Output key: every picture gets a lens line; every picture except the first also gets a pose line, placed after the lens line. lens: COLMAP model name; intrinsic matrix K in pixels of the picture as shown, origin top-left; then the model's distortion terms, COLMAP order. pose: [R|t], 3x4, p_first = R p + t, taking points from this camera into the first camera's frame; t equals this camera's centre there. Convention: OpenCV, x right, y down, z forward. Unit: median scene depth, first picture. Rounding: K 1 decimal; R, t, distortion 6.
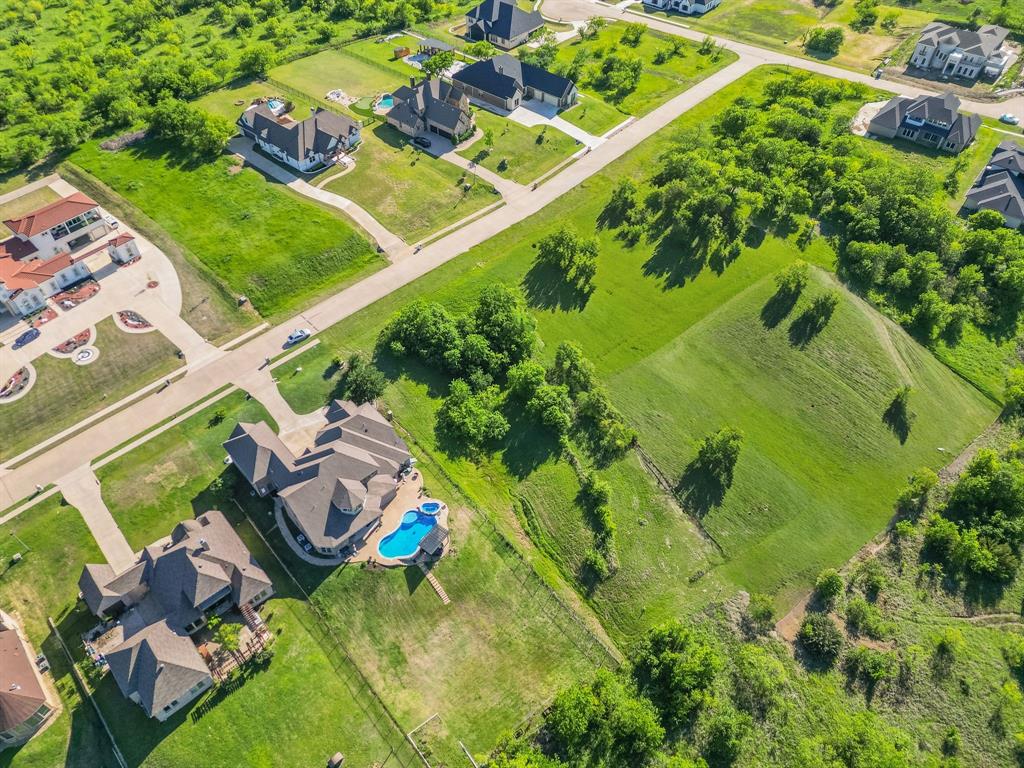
lens RADIAL K [[714.3, 0, 510.1], [0, 714.3, 380.8], [0, 0, 1]] dist [0.074026, -0.067204]
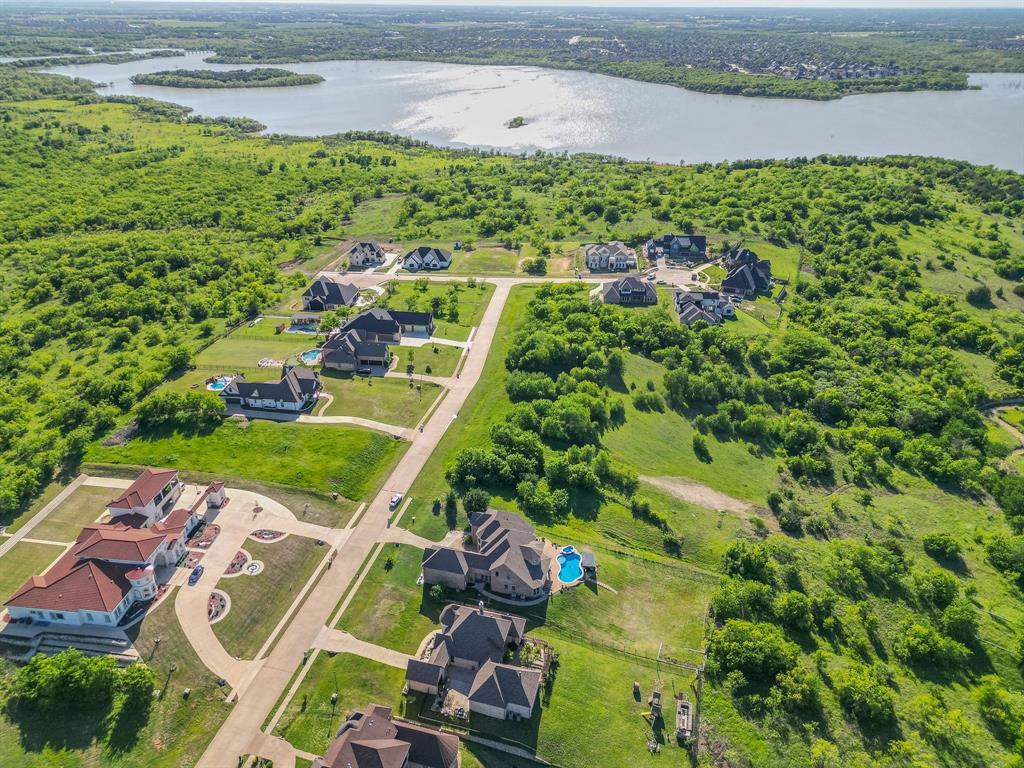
lens RADIAL K [[714.3, 0, 510.1], [0, 714.3, 380.8], [0, 0, 1]] dist [0.074026, -0.067204]
pose [[0.838665, -0.254418, 0.481573, -0.681452], [0.401202, 0.886560, -0.230322, 0.130060], [-0.368345, 0.386371, 0.845600, -0.286856]]
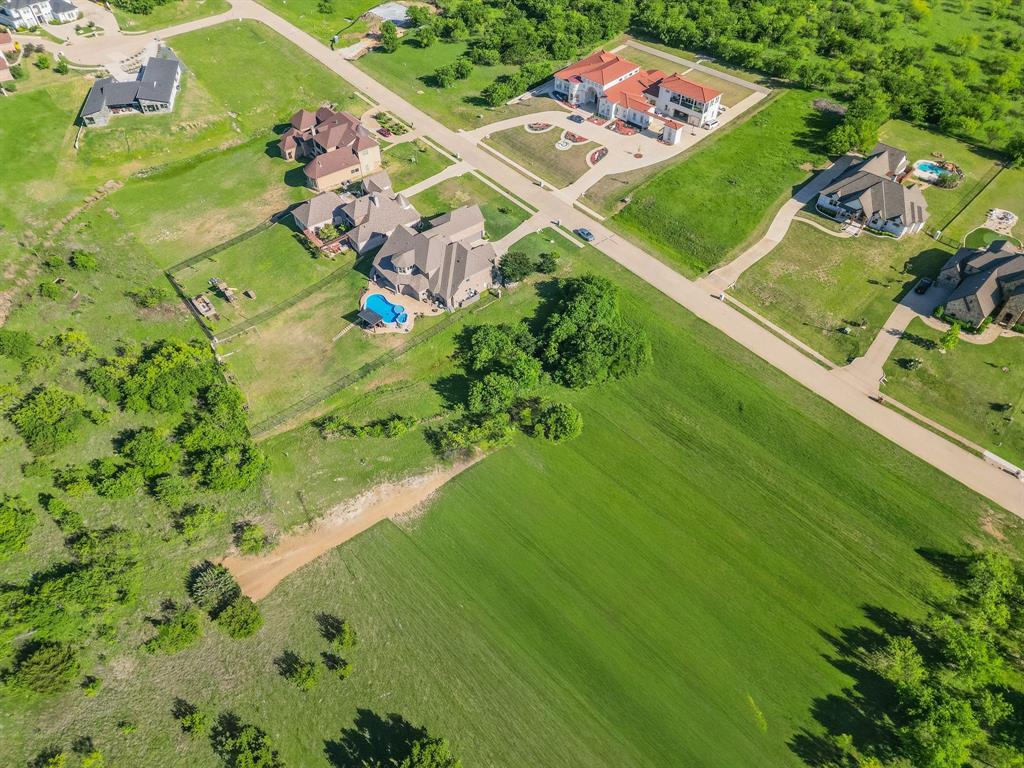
lens RADIAL K [[714.3, 0, 510.1], [0, 714.3, 380.8], [0, 0, 1]] dist [0.074026, -0.067204]
pose [[-0.074013, 0.727838, -0.681743, 0.659492], [-0.734463, 0.422655, 0.530968, -0.473799], [0.674600, 0.540014, 0.503289, 0.445759]]
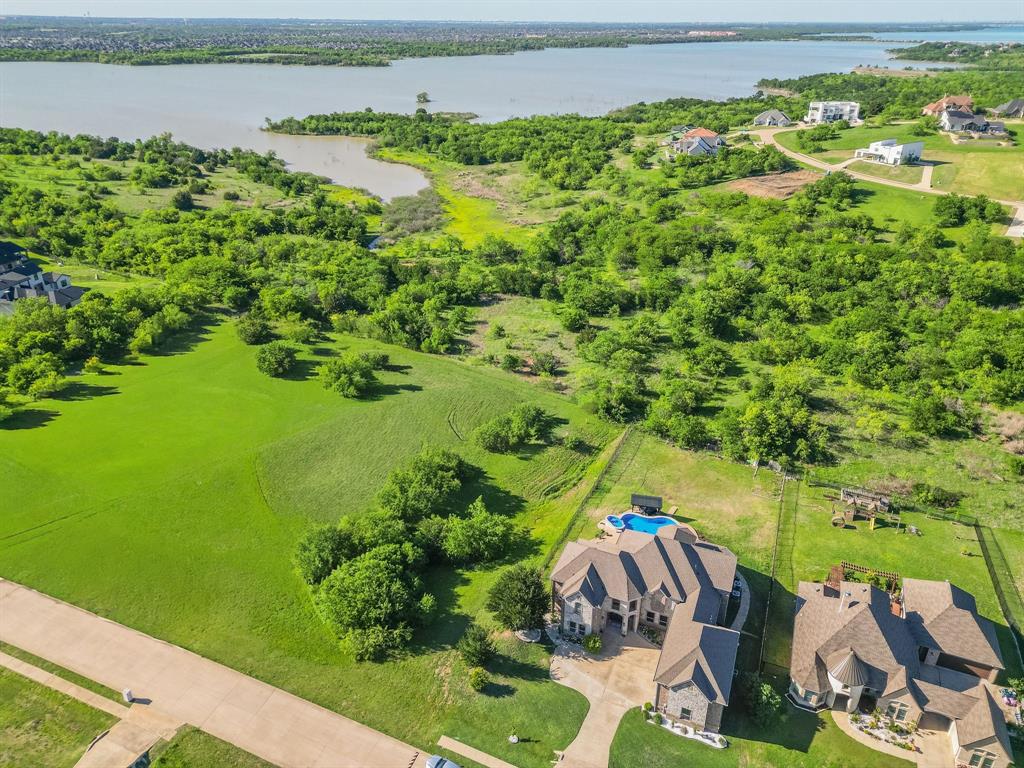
lens RADIAL K [[714.3, 0, 510.1], [0, 714.3, 380.8], [0, 0, 1]] dist [0.074026, -0.067204]
pose [[-0.426431, -0.413771, 0.804332, -0.583223], [0.659919, 0.465826, 0.589502, -0.438233], [-0.618597, 0.782177, 0.074413, 0.705134]]
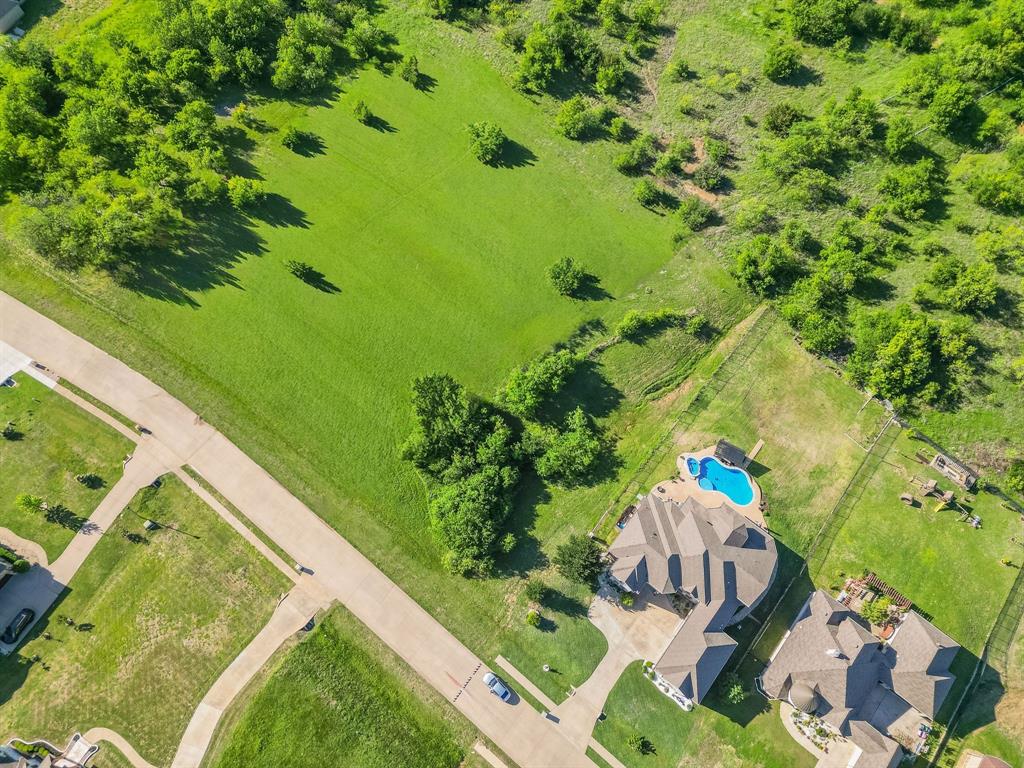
lens RADIAL K [[714.3, 0, 510.1], [0, 714.3, 380.8], [0, 0, 1]] dist [0.074026, -0.067204]
pose [[-0.155650, -0.924459, 0.348063, -0.255492], [0.718232, 0.135993, 0.682385, -0.591337], [-0.678171, 0.356203, 0.642809, 0.380942]]
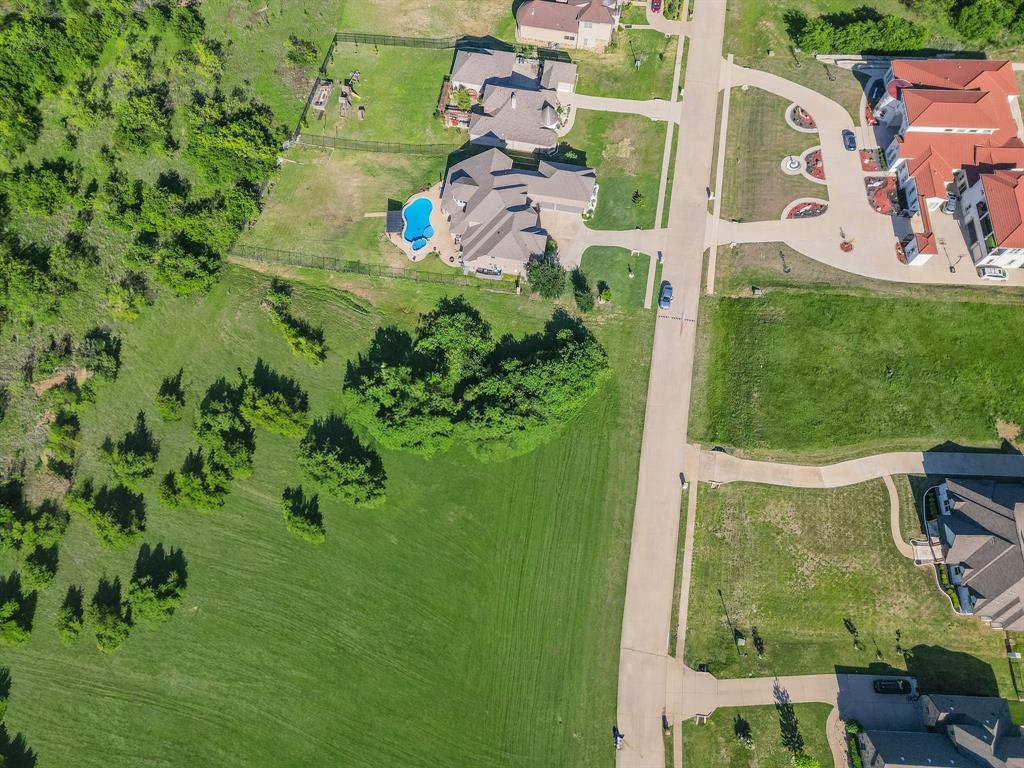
lens RADIAL K [[714.3, 0, 510.1], [0, 714.3, 380.8], [0, 0, 1]] dist [0.074026, -0.067204]
pose [[-0.789553, 0.567208, -0.234265, 0.136286], [-0.460560, -0.295392, 0.837035, -0.748606], [0.405574, 0.768777, 0.494461, 0.529315]]
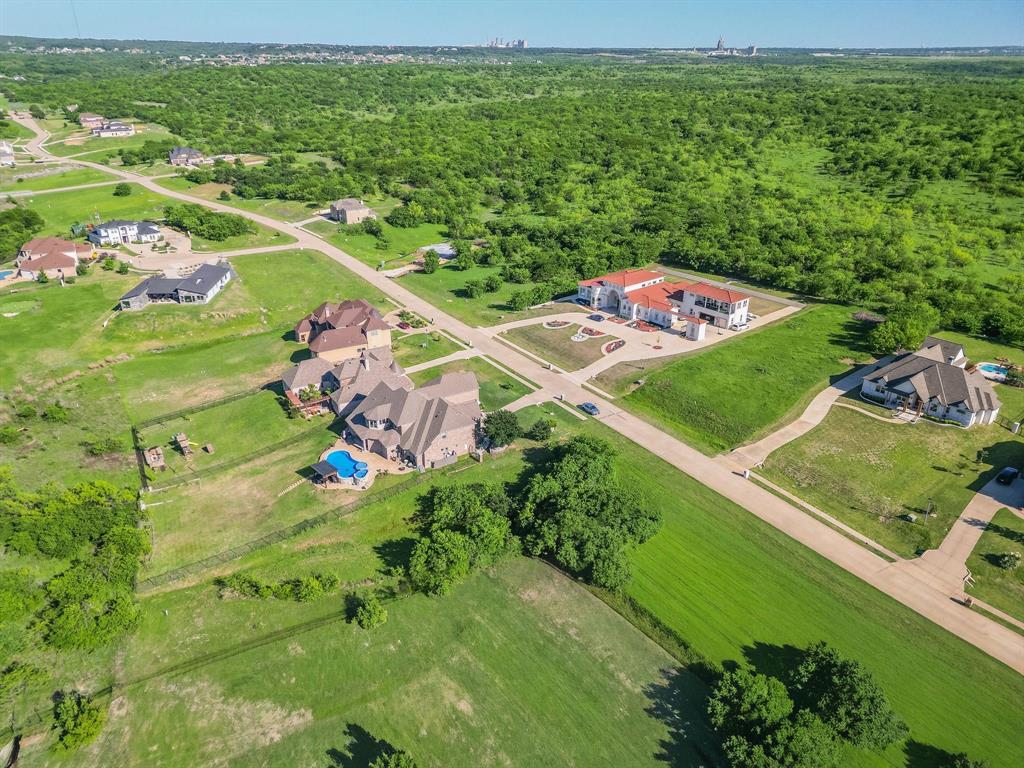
lens RADIAL K [[714.3, 0, 510.1], [0, 714.3, 380.8], [0, 0, 1]] dist [0.074026, -0.067204]
pose [[-0.189879, 0.400875, -0.896240, 0.609762], [-0.726451, 0.556712, 0.402916, -0.400425], [0.660466, 0.727579, 0.185508, 0.683189]]
